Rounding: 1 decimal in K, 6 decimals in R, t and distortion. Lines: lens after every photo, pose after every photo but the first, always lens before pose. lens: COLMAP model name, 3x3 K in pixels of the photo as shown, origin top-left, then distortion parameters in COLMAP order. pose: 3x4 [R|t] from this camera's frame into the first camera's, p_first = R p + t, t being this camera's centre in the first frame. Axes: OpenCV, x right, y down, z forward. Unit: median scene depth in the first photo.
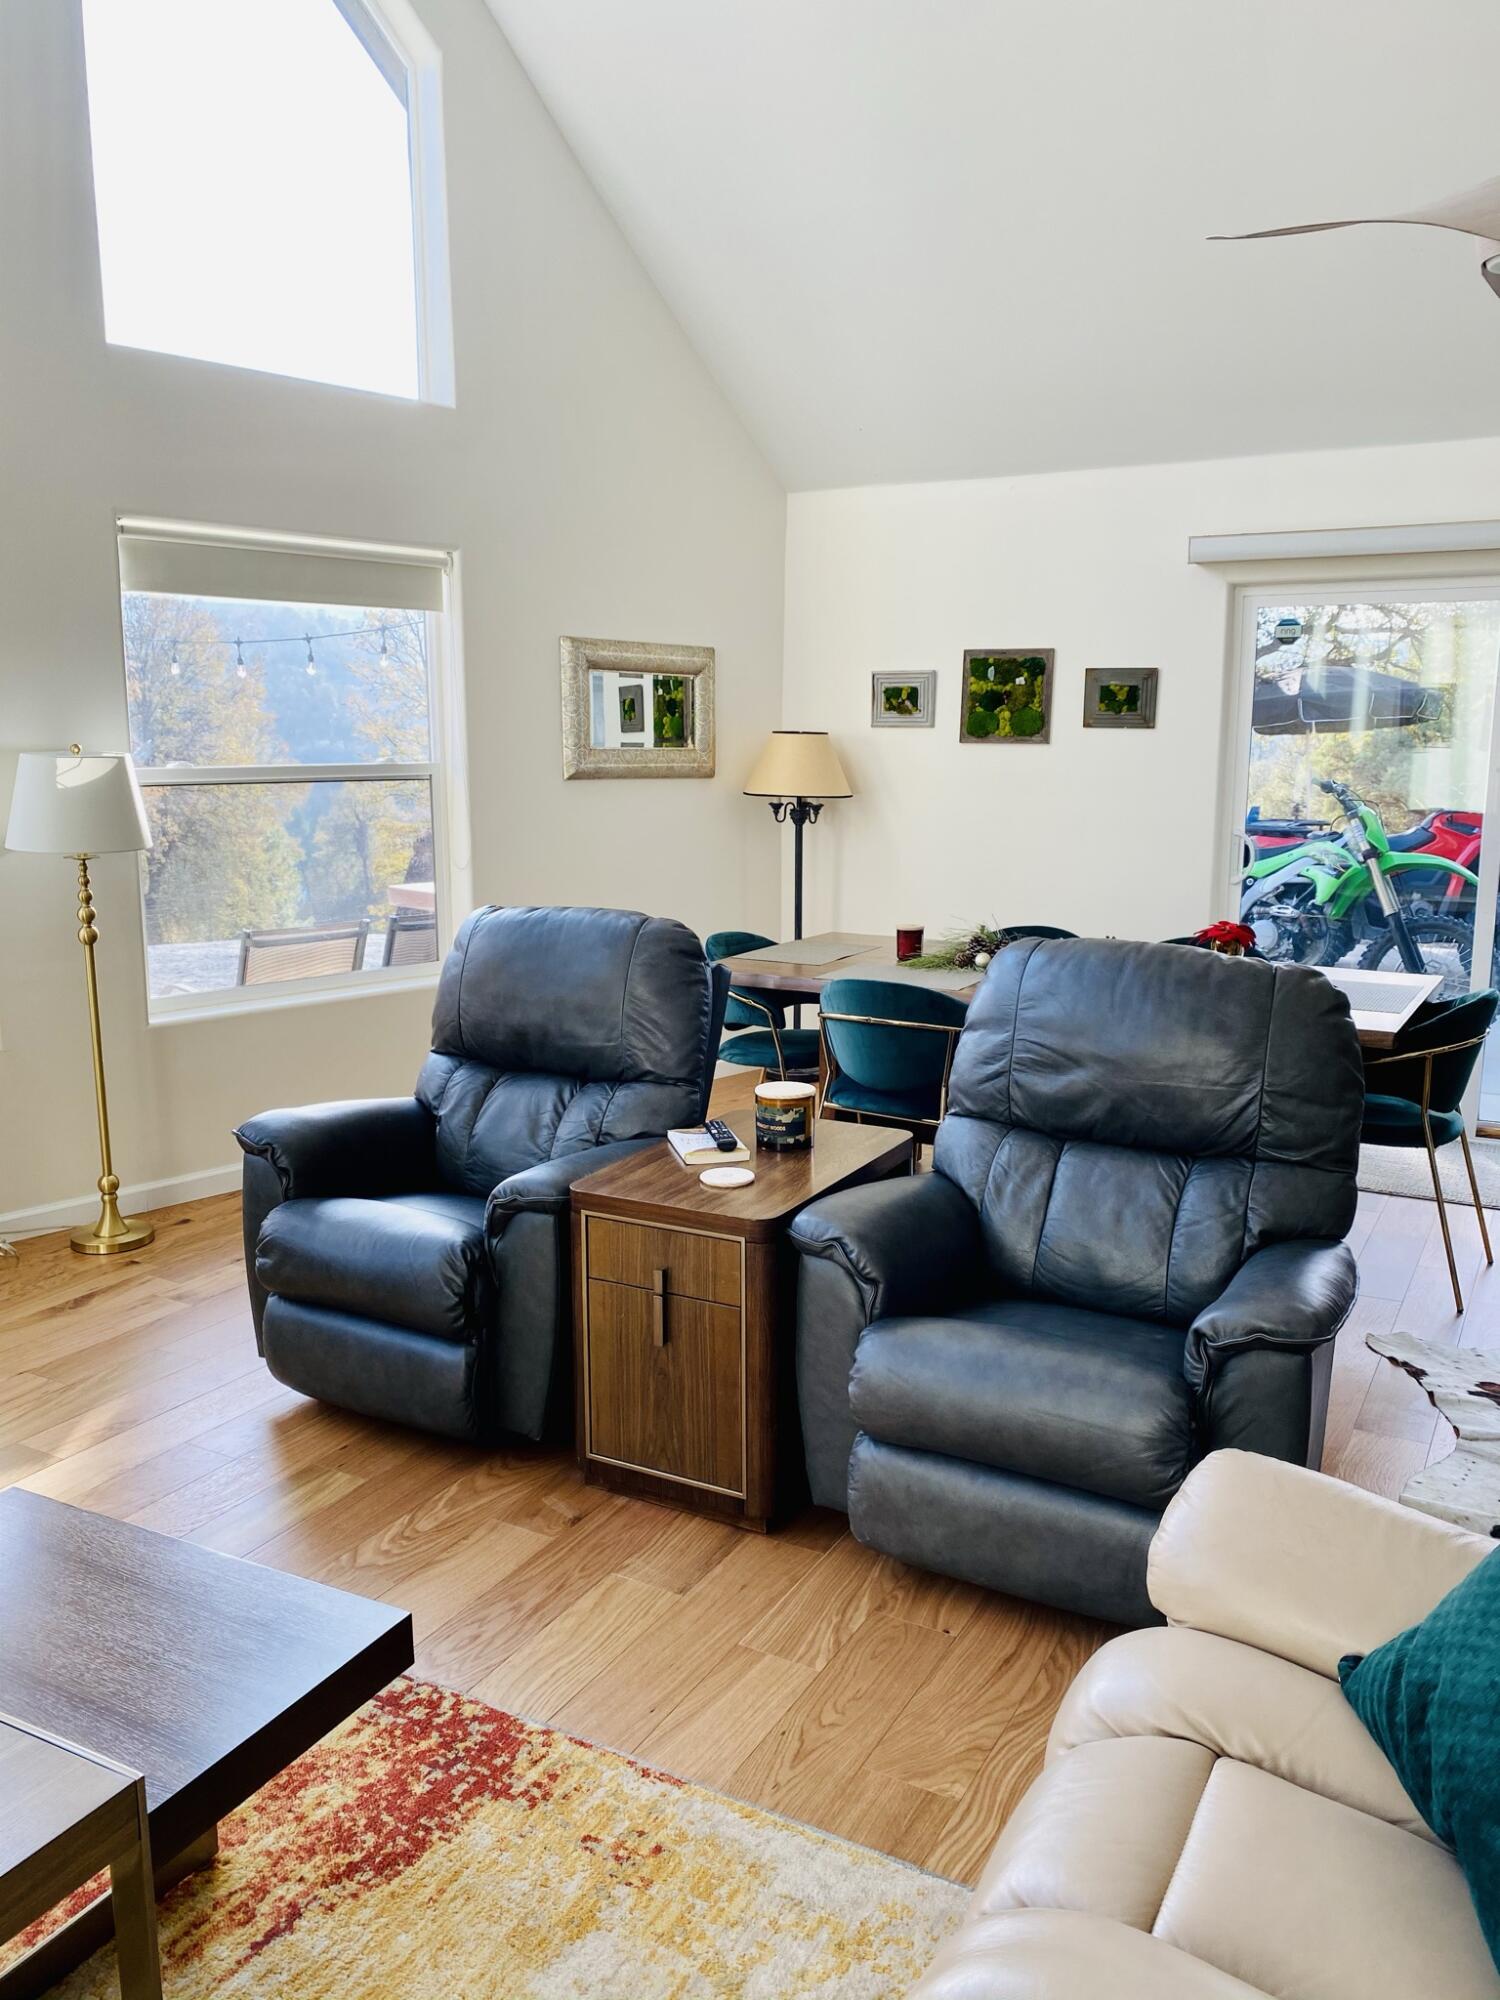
lens RADIAL K [[1459.7, 0, 746.2], [0, 1459.7, 1037.5], [0, 0, 1]] dist [0.006908, -0.001122]
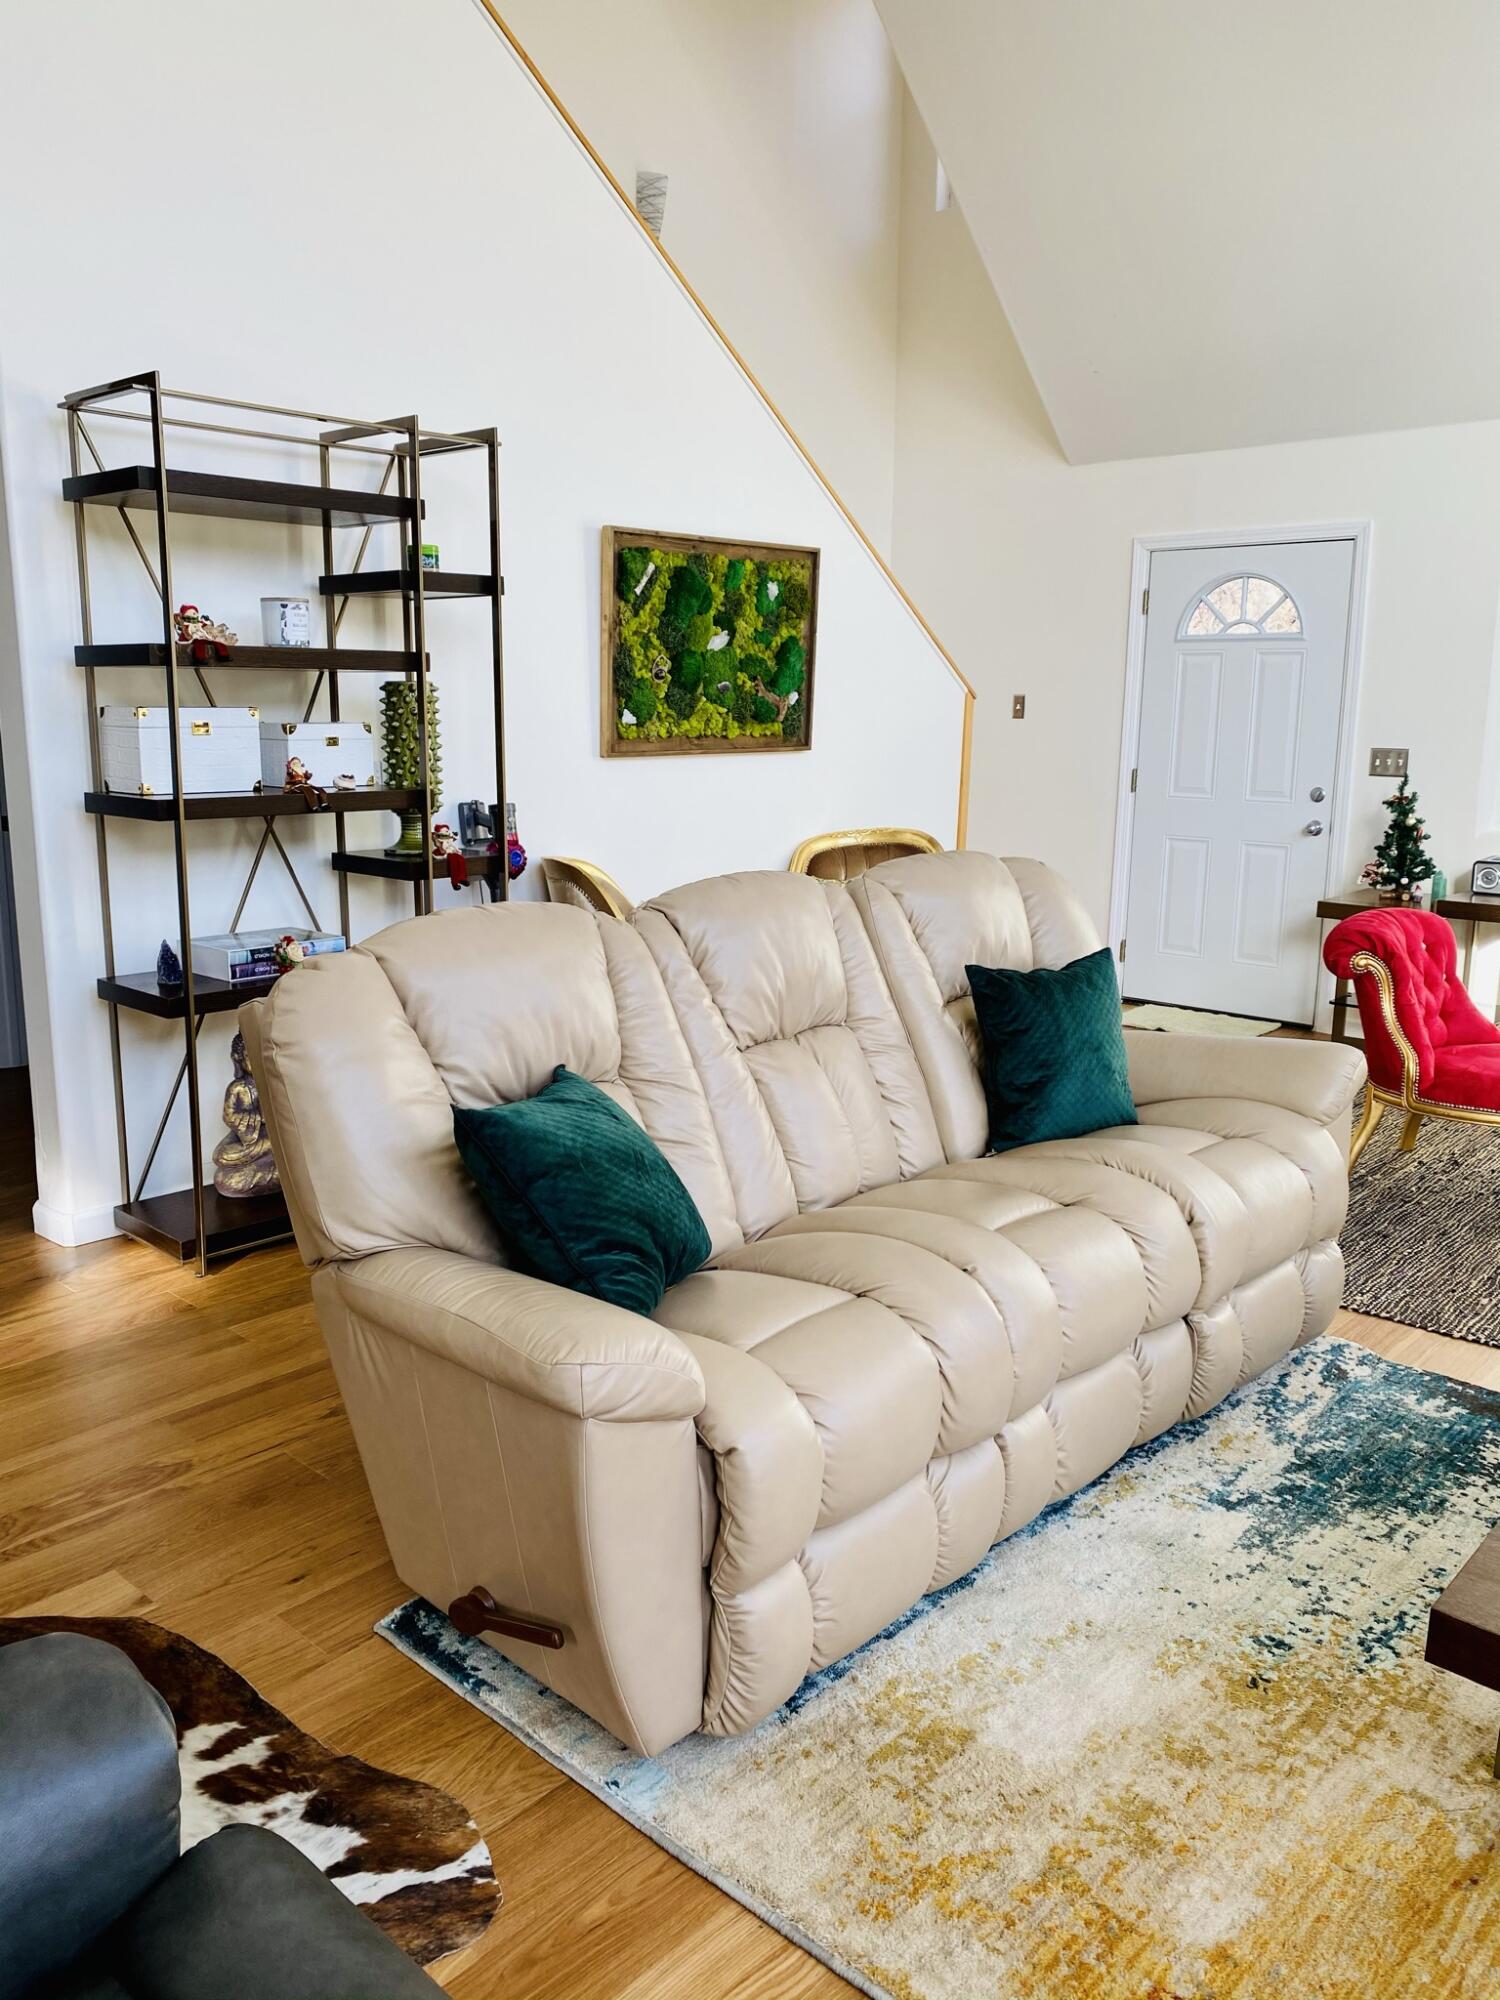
lens RADIAL K [[1525.5, 0, 750.0], [0, 1525.5, 1000.0], [0, 0, 1]] dist [0.037000, -0.075802]
pose [[-0.973562, -0.049531, 0.222989, -0.002668], [0.040435, 0.923421, 0.381653, -0.106745], [-0.224816, 0.380579, -0.897004, 0.559724]]
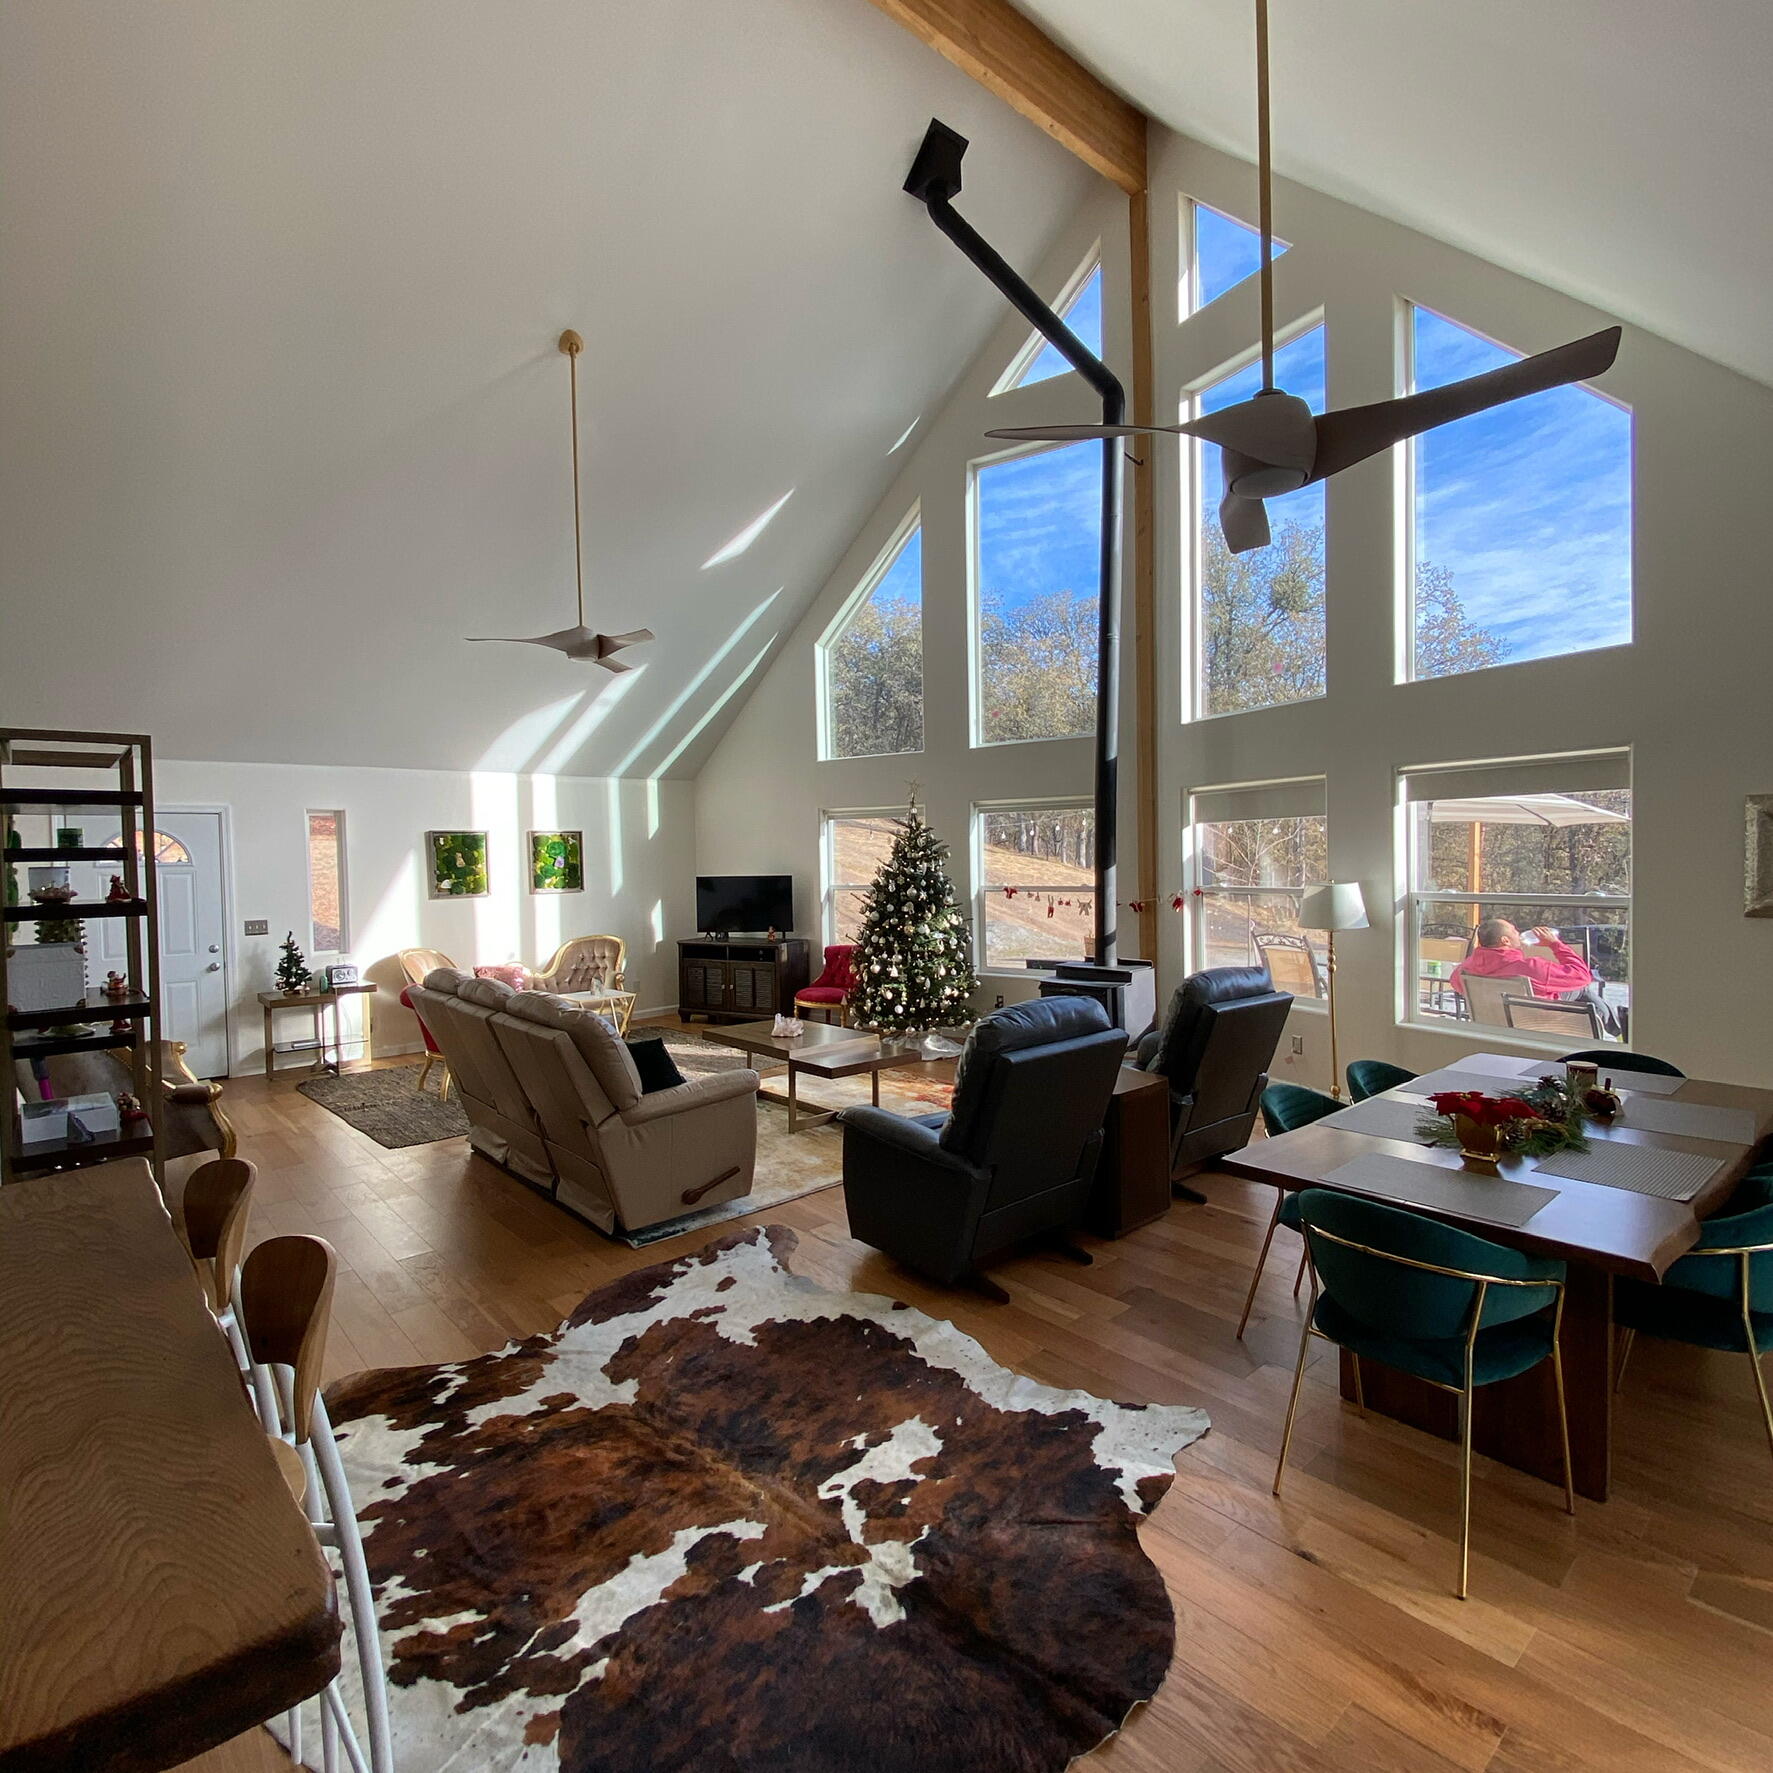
lens RADIAL K [[927.0, 0, 886.5], [0, 927.0, 886.5], [0, 0, 1]] dist [0.016668, -0.000332]
pose [[-0.318907, 0.039680, -0.946955, 0.789415], [-0.167806, 0.980975, 0.097617, -0.157501], [0.932813, 0.190035, -0.306182, 0.609766]]
